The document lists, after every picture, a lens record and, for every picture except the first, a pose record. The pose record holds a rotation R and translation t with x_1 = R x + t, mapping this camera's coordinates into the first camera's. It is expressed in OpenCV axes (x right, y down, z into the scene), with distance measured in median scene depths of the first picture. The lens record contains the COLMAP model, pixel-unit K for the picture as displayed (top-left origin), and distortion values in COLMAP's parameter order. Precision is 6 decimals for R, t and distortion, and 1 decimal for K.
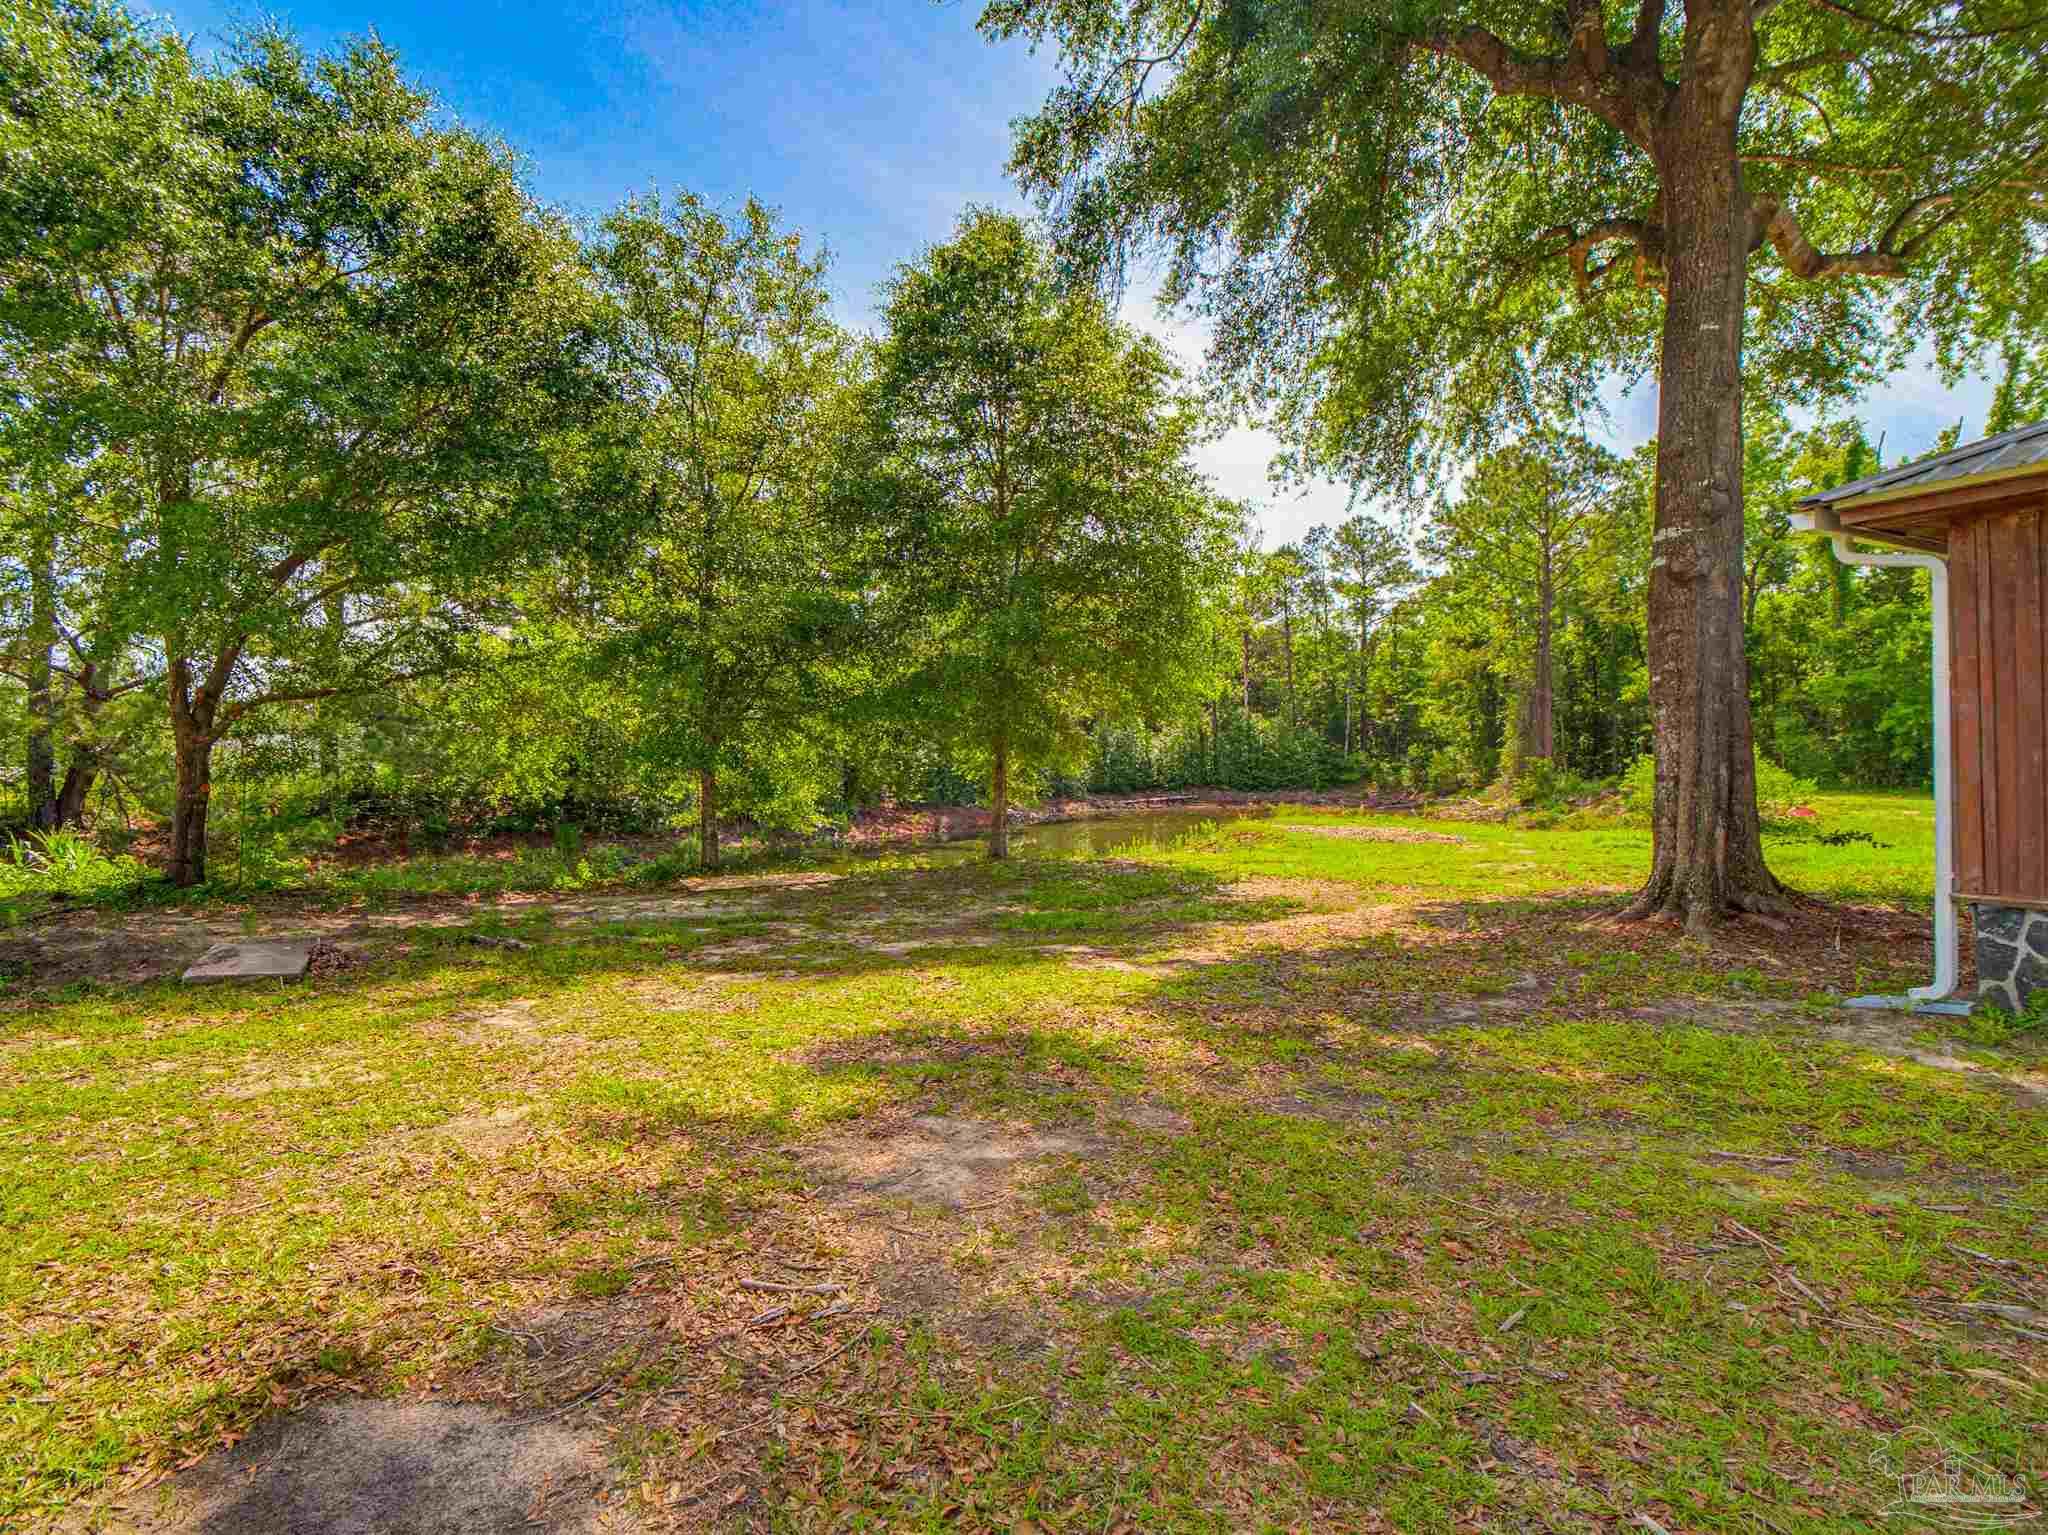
lens RADIAL K [[1008.1, 0, 1024.0], [0, 1008.1, 767.5], [0, 0, 1]] dist [-0.002624, -0.001236]
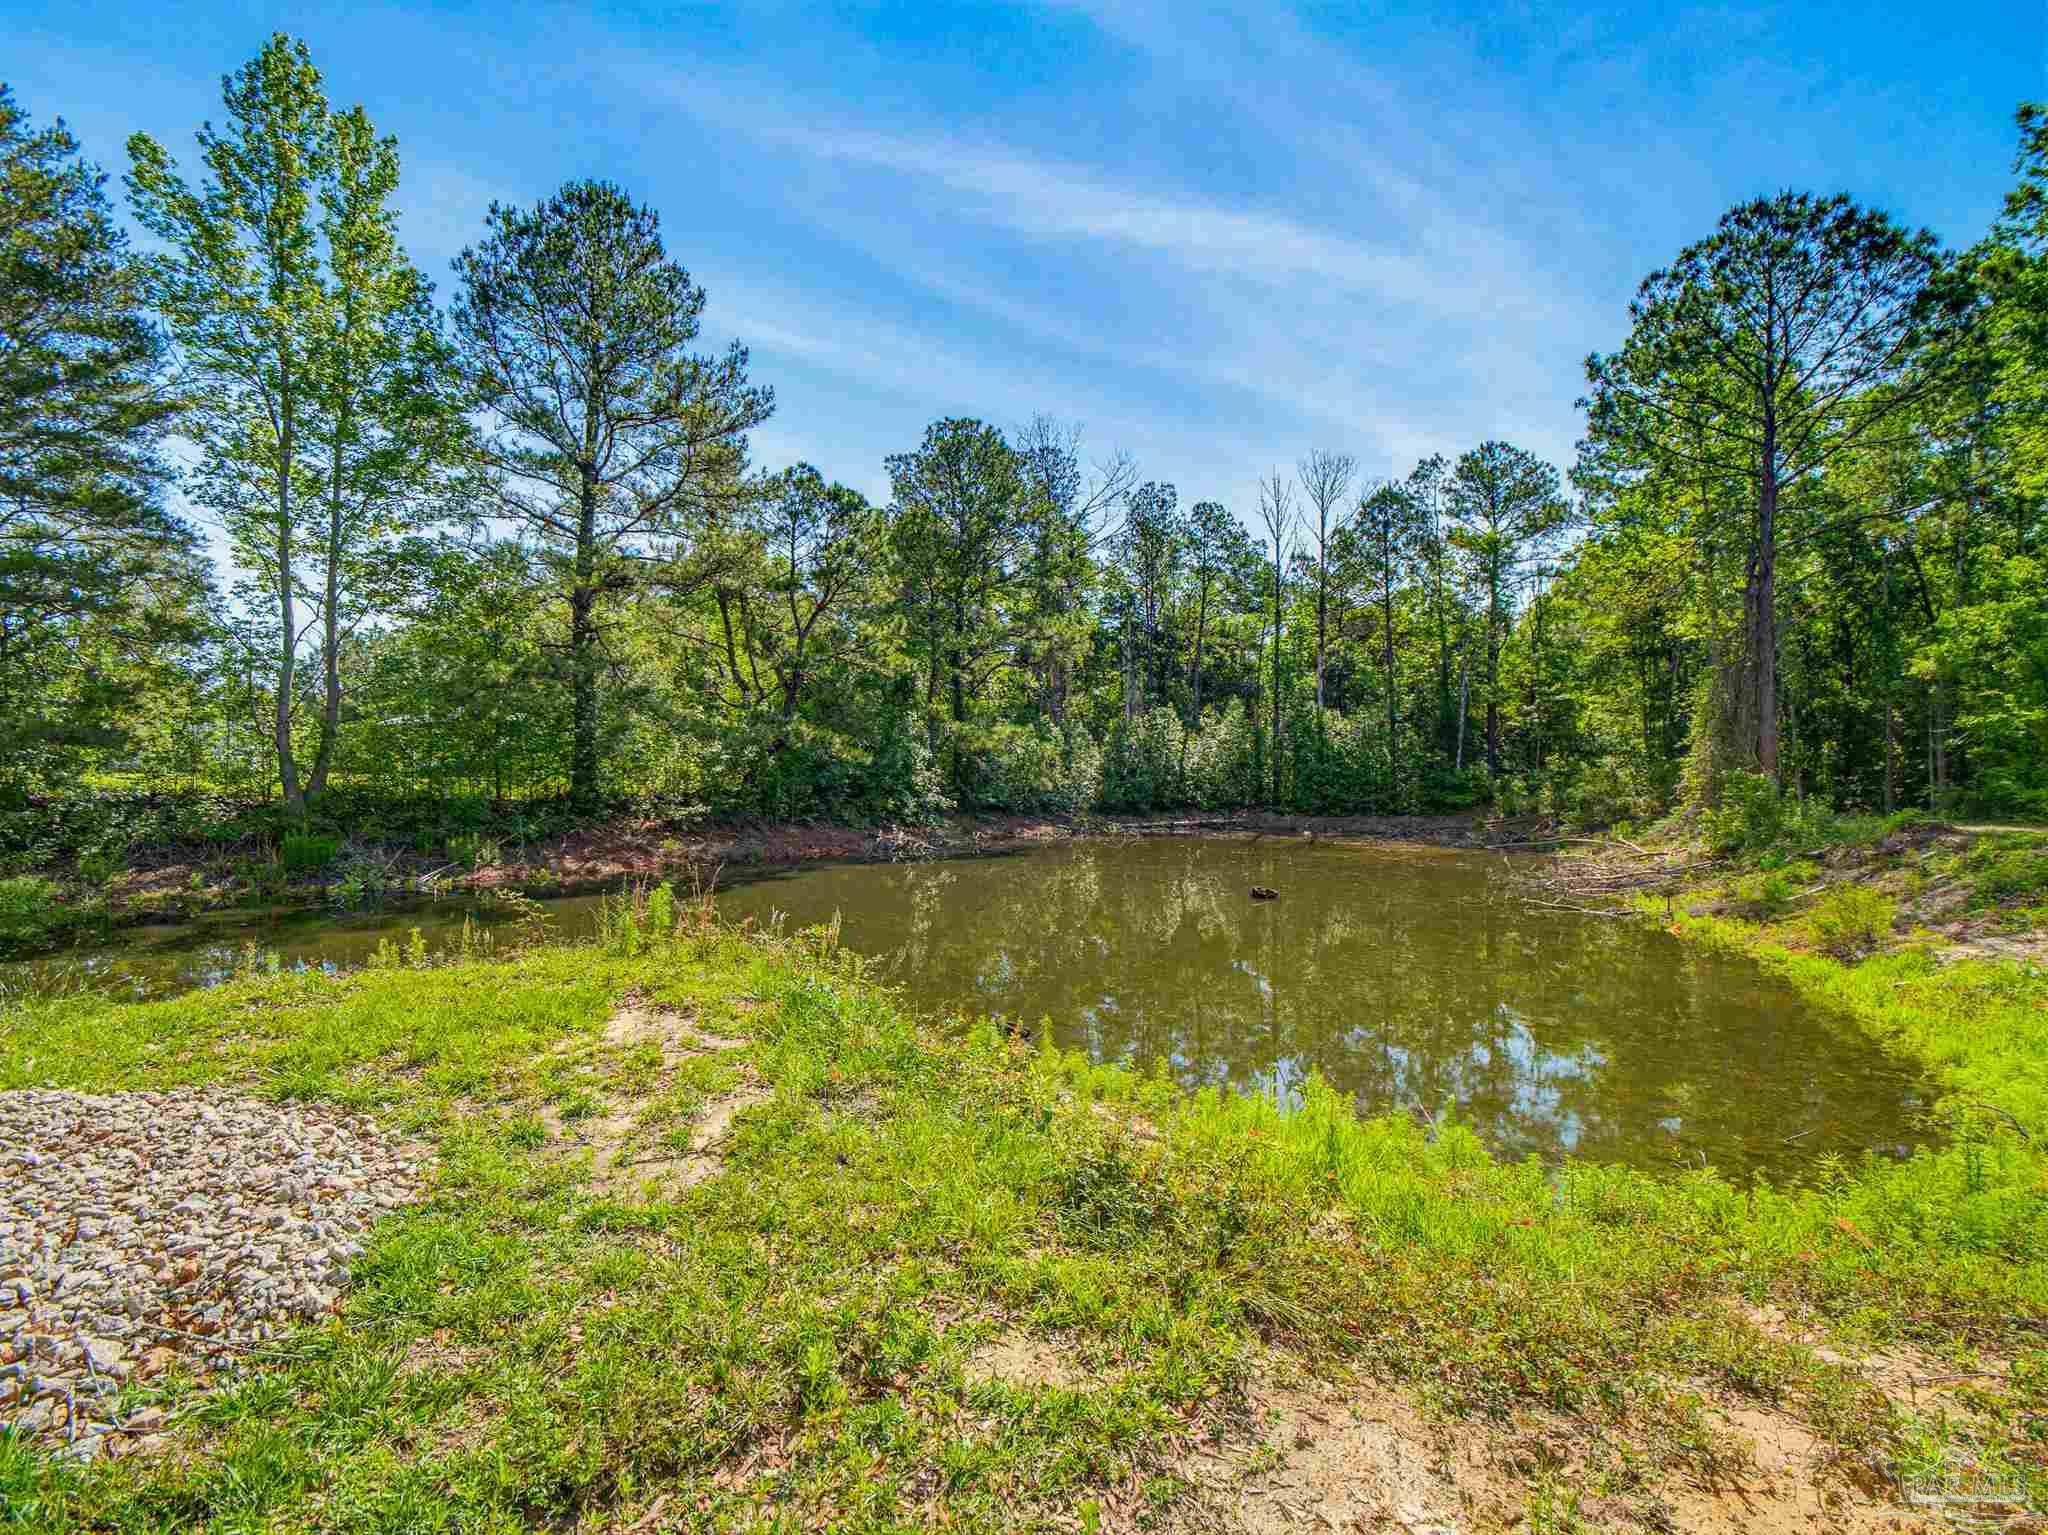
lens RADIAL K [[1008.1, 0, 1024.0], [0, 1008.1, 767.5], [0, 0, 1]] dist [-0.002624, -0.001236]
pose [[0.987041, 0.017503, -0.159511, 0.127898], [-0.019435, 0.999755, -0.010558, 0.000935], [0.159287, 0.013521, 0.987140, 0.242421]]
